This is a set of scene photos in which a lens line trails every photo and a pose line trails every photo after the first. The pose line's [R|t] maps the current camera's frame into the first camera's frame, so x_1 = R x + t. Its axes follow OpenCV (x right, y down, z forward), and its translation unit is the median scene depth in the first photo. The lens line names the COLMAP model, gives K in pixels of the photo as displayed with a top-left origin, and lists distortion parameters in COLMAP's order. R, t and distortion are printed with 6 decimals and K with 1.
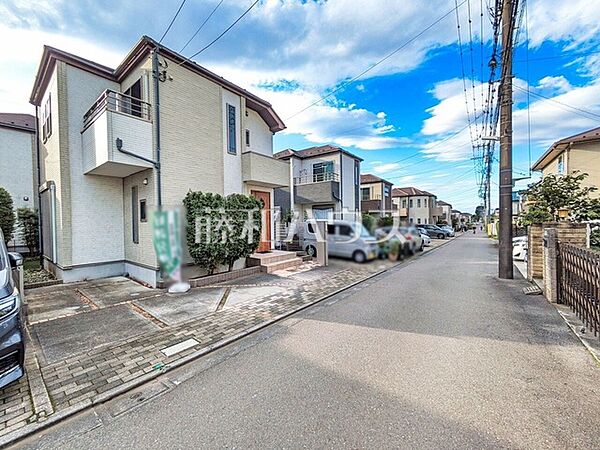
lens RADIAL K [[236.8, 0, 300.8], [0, 236.8, 224.7], [0, 0, 1]] dist [0.000361, 0.002027]
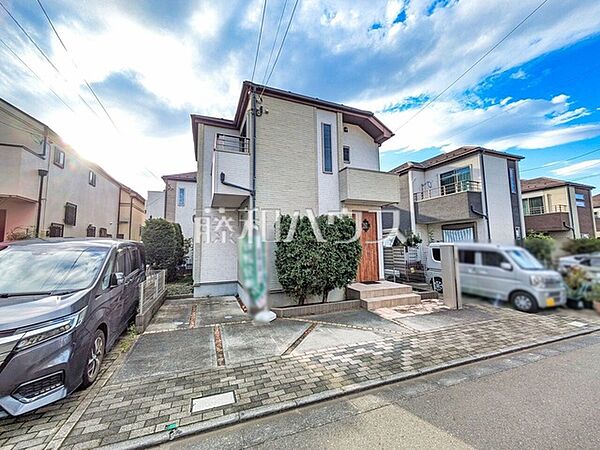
lens RADIAL K [[236.8, 0, 301.3], [0, 236.8, 224.0], [0, 0, 1]] dist [0.000361, 0.002027]
pose [[0.863711, -0.047323, -0.501761, 0.101633], [-0.005208, 0.994691, -0.102778, -0.004566], [0.503960, 0.091383, 0.858879, 0.212444]]
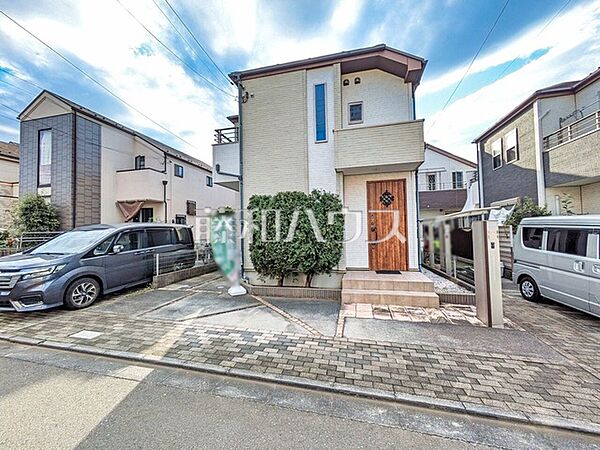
lens RADIAL K [[236.8, 0, 301.1], [0, 236.8, 224.1], [0, 0, 1]] dist [0.000361, 0.002027]
pose [[0.410957, -0.029002, -0.911193, 0.531873], [-0.000170, 0.999491, -0.031890, 0.007142], [0.911655, 0.013260, 0.410743, 0.787443]]
